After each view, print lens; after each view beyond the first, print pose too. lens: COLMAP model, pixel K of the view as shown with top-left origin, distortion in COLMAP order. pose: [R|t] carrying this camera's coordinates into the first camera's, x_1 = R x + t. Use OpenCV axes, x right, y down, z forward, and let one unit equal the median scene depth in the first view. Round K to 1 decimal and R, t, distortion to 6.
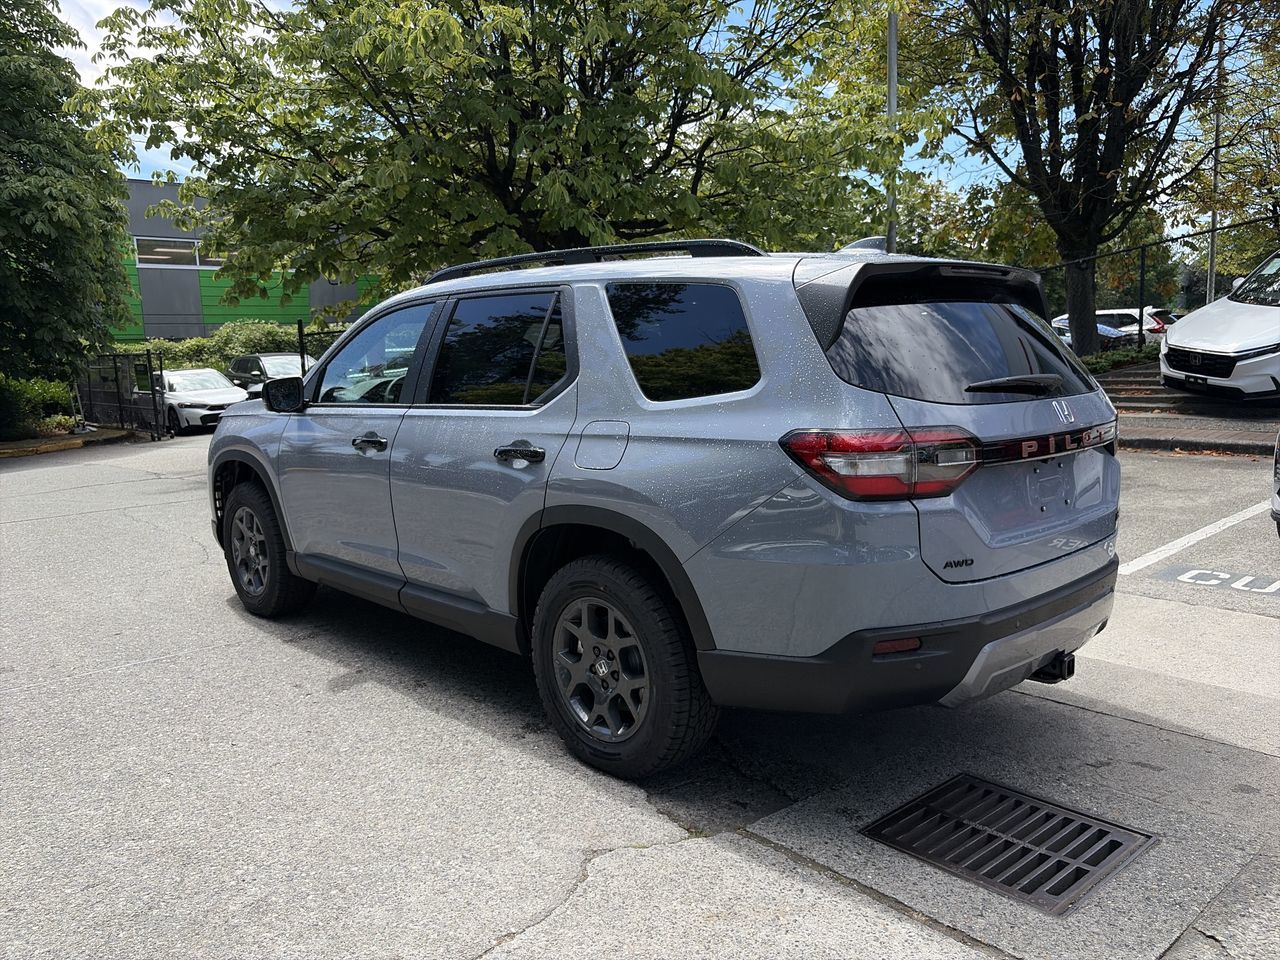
lens RADIAL K [[976.5, 0, 632.9], [0, 976.5, 488.3], [0, 0, 1]] dist [0.034691, -0.033222]
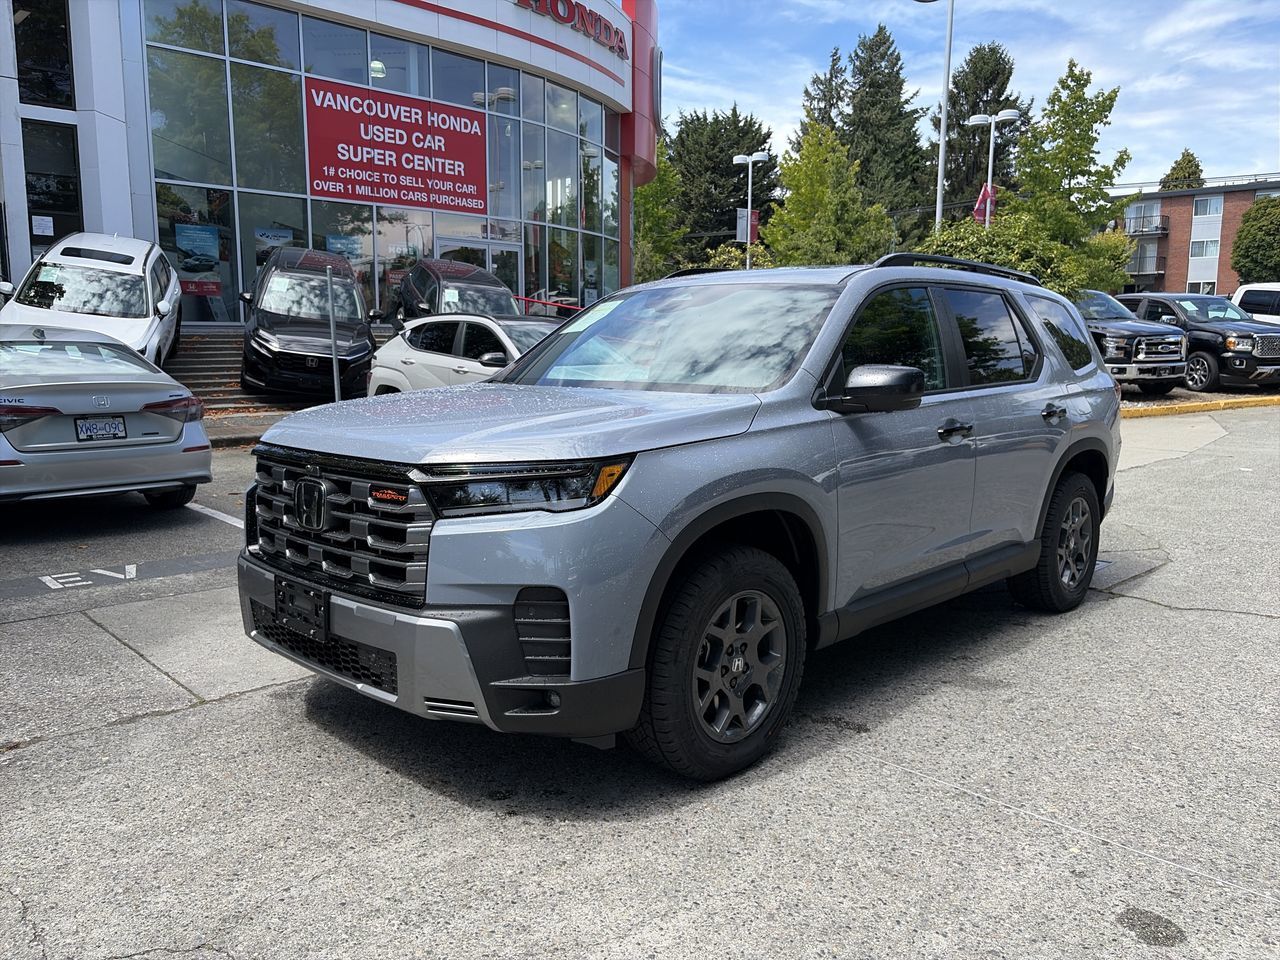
lens RADIAL K [[976.5, 0, 633.4], [0, 976.5, 477.0], [0, 0, 1]] dist [0.034691, -0.033222]
pose [[-0.043491, -0.112694, 0.992678, -1.475356], [0.140722, 0.983020, 0.117763, -0.193242], [-0.989093, 0.144814, -0.026894, 1.640423]]
